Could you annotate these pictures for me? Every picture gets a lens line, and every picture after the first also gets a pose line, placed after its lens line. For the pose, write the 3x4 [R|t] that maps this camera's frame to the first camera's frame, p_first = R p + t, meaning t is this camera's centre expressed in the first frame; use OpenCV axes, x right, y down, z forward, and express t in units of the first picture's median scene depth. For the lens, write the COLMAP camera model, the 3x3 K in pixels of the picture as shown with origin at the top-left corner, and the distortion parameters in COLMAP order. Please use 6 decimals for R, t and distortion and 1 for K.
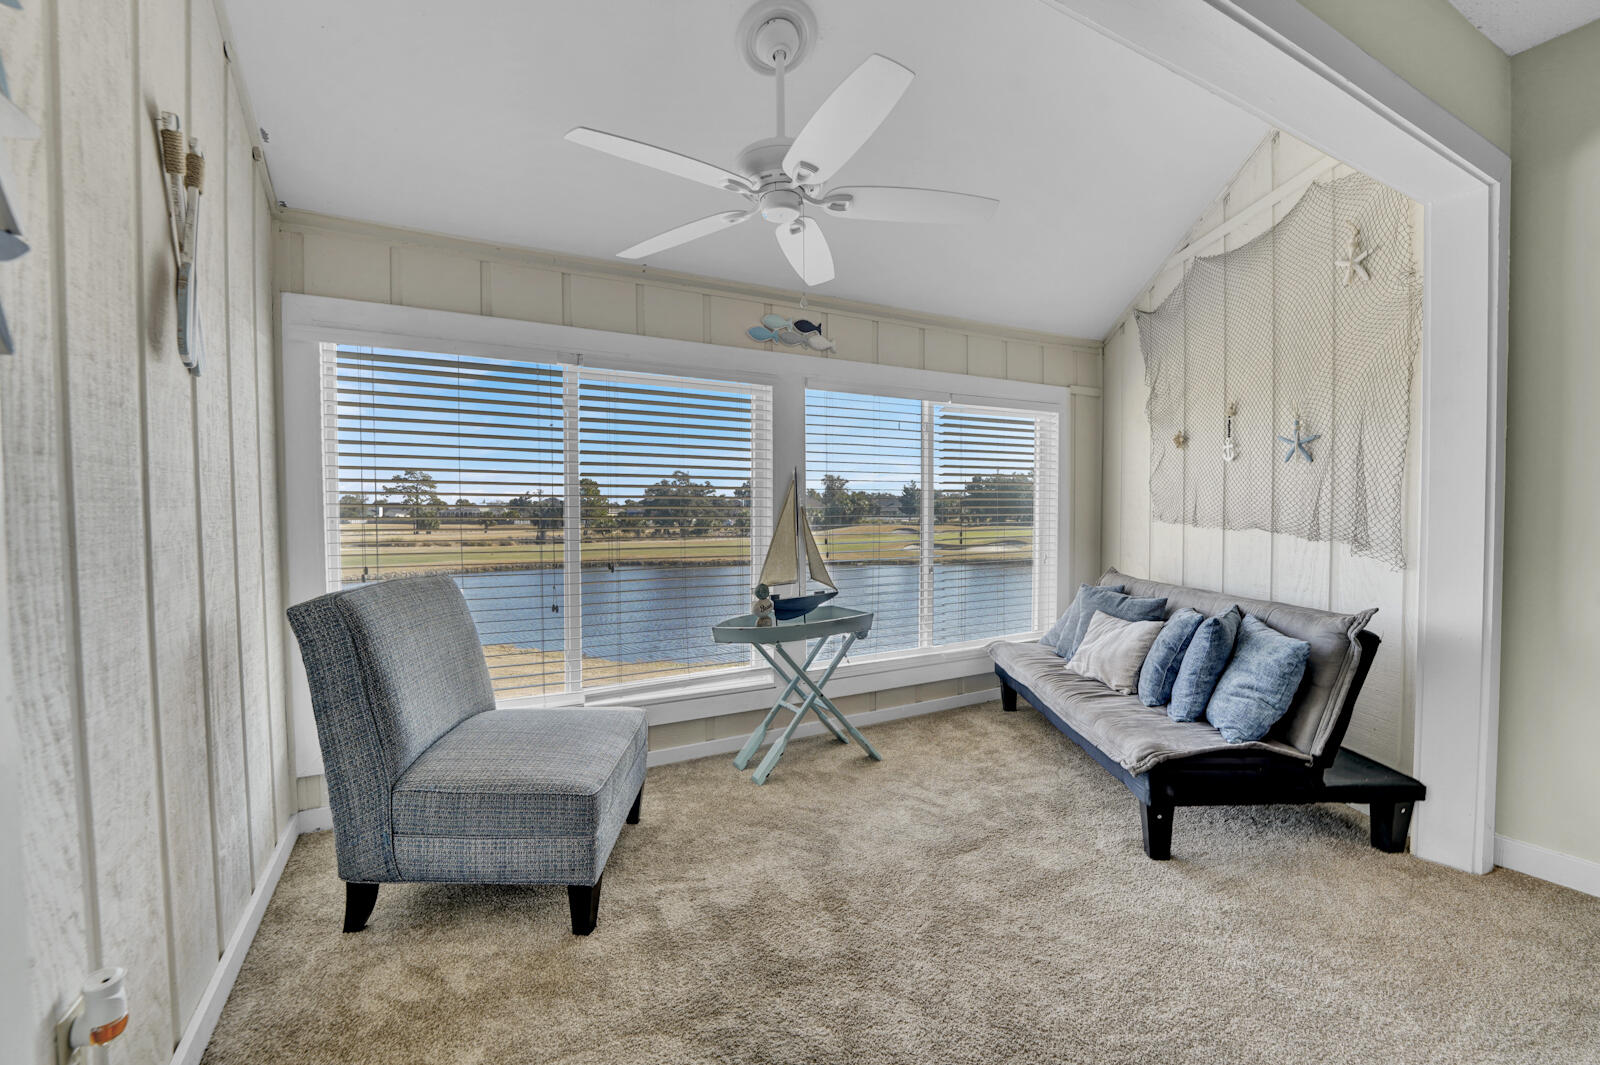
lens RADIAL K [[651.4, 0, 767.8], [0, 651.4, 539.3], [0, 0, 1]] dist [-0.031261, 0.004712]
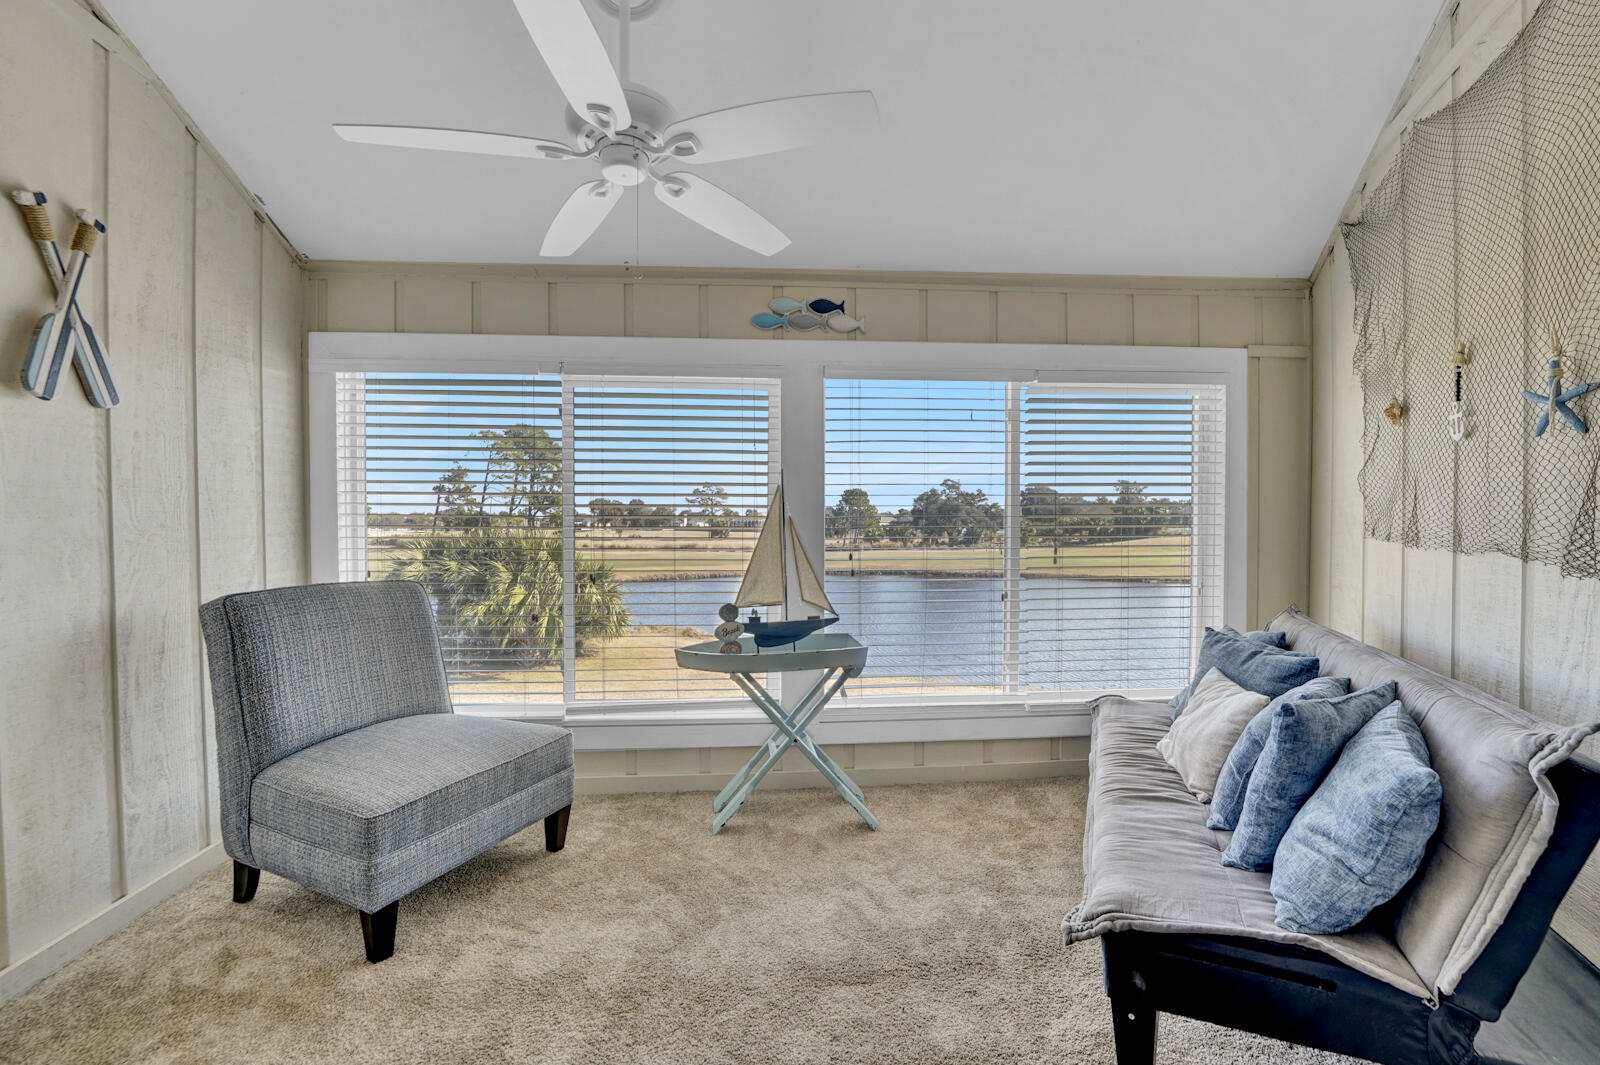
lens RADIAL K [[651.4, 0, 778.1], [0, 651.4, 539.3], [0, 0, 1]] dist [-0.031261, 0.004712]
pose [[0.920122, 0.012832, -0.391421, 0.374469], [-0.018319, 0.999779, -0.010286, -0.010235], [0.391203, 0.016635, 0.920154, 0.207905]]
